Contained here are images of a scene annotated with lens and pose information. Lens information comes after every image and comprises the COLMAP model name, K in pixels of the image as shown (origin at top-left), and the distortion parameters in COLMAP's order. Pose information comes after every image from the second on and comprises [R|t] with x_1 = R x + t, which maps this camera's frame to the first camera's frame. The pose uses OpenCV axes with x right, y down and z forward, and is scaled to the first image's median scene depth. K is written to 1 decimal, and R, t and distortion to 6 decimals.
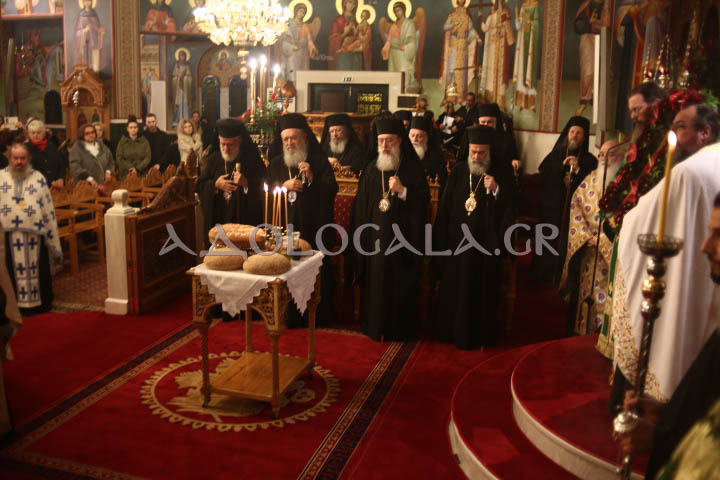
lens RADIAL K [[696.4, 0, 362.4], [0, 696.4, 237.0], [0, 0, 1]] dist [-0.101389, 0.000000]
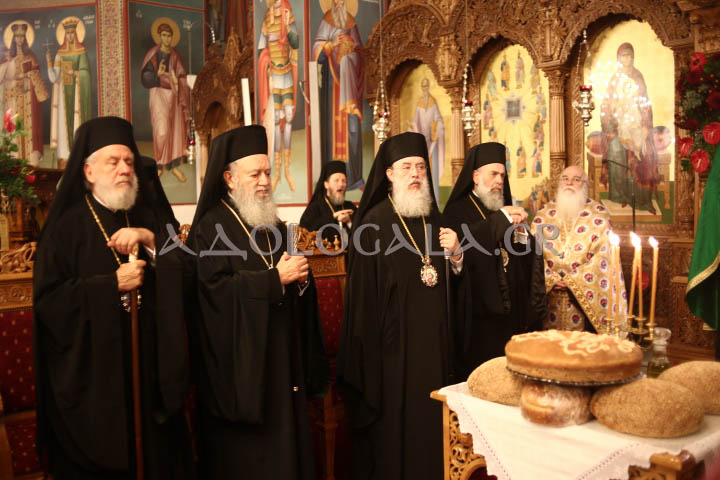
lens RADIAL K [[696.4, 0, 359.0], [0, 696.4, 237.0], [0, 0, 1]] dist [-0.101389, 0.000000]
pose [[0.578853, -0.089032, 0.810557, -0.397303], [0.201203, 0.978882, -0.036167, -0.055644], [-0.790220, 0.184022, 0.584542, 0.558348]]
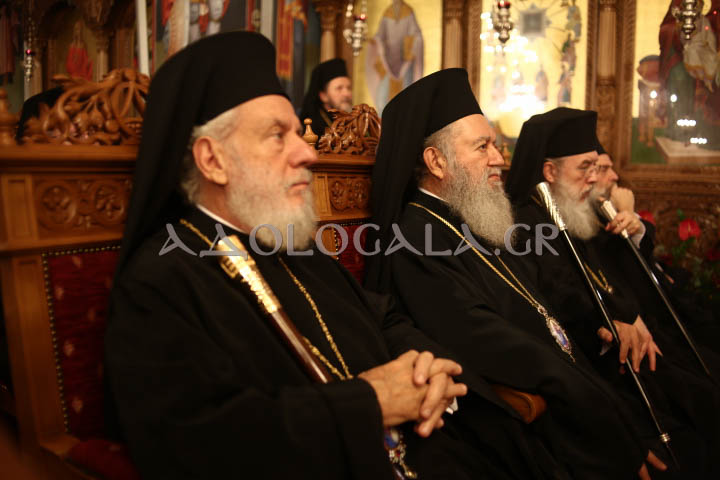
lens RADIAL K [[696.4, 0, 357.1], [0, 696.4, 238.7], [0, 0, 1]] dist [-0.101389, 0.000000]
pose [[0.261558, -0.118225, 0.957920, -0.305963], [0.181637, 0.980767, 0.071449, -0.073489], [-0.947943, 0.155305, 0.278001, 0.913792]]
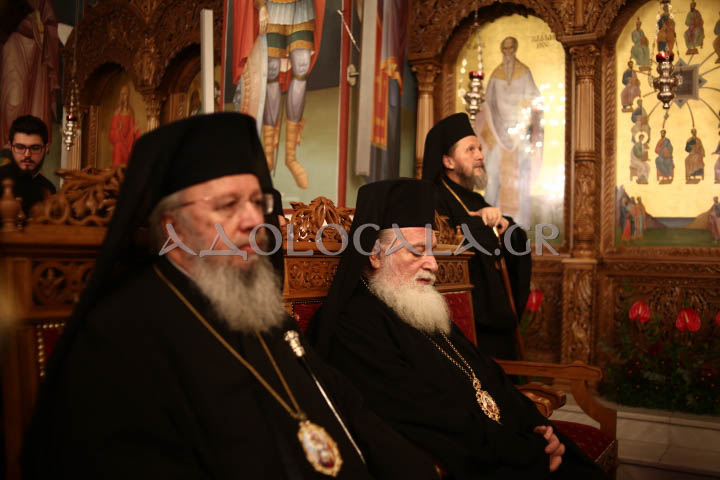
lens RADIAL K [[696.4, 0, 361.8], [0, 696.4, 238.6], [0, 0, 1]] dist [-0.101389, 0.000000]
pose [[0.279381, -0.006124, 0.960161, -0.191304], [0.175767, 0.983409, -0.044871, -0.098884], [-0.943956, 0.181301, 0.275822, 1.035396]]
